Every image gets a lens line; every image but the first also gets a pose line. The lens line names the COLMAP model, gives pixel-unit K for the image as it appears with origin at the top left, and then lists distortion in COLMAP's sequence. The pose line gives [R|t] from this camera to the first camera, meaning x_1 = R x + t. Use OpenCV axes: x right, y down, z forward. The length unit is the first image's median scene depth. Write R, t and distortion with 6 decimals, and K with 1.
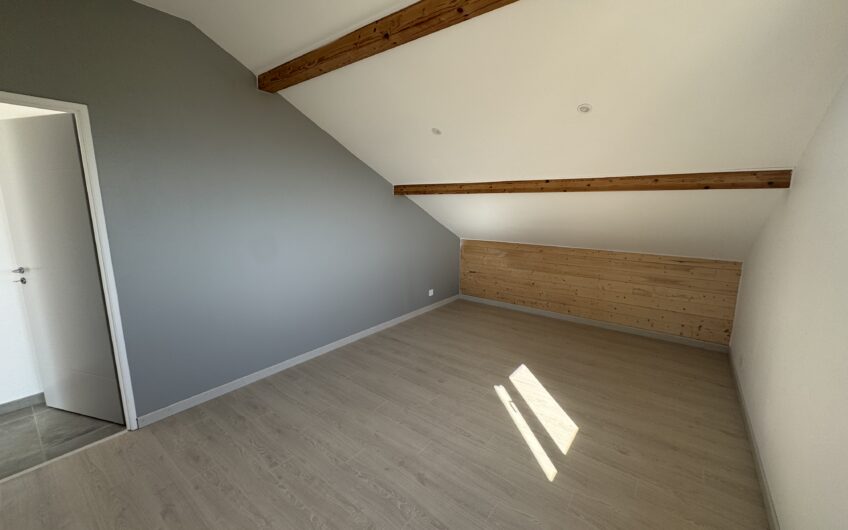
lens RADIAL K [[337.4, 0, 425.4], [0, 337.4, 264.6], [0, 0, 1]] dist [-0.003380, 0.000188]
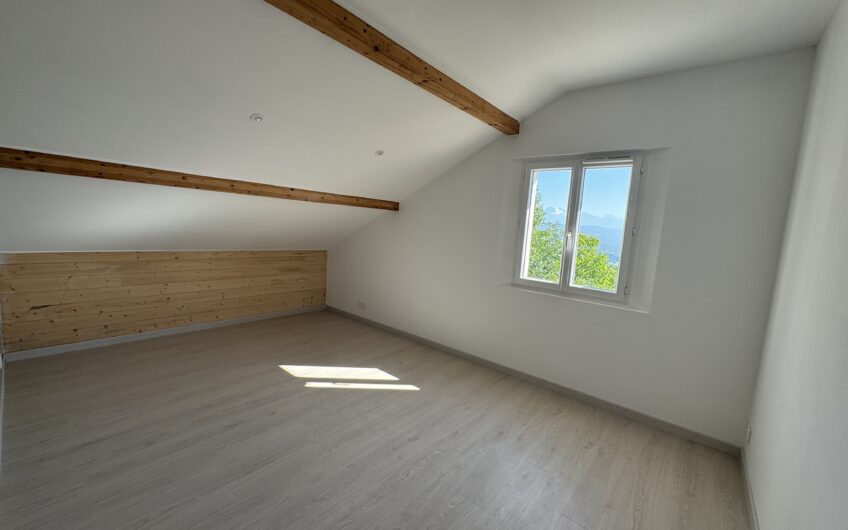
lens RADIAL K [[337.4, 0, 423.9], [0, 337.4, 265.9], [0, 0, 1]] dist [-0.003380, 0.000188]
pose [[0.036781, -0.120143, 0.992075, -0.643984], [0.108431, 0.987365, 0.115552, -0.069685], [-0.993423, 0.103322, 0.049343, 0.467480]]
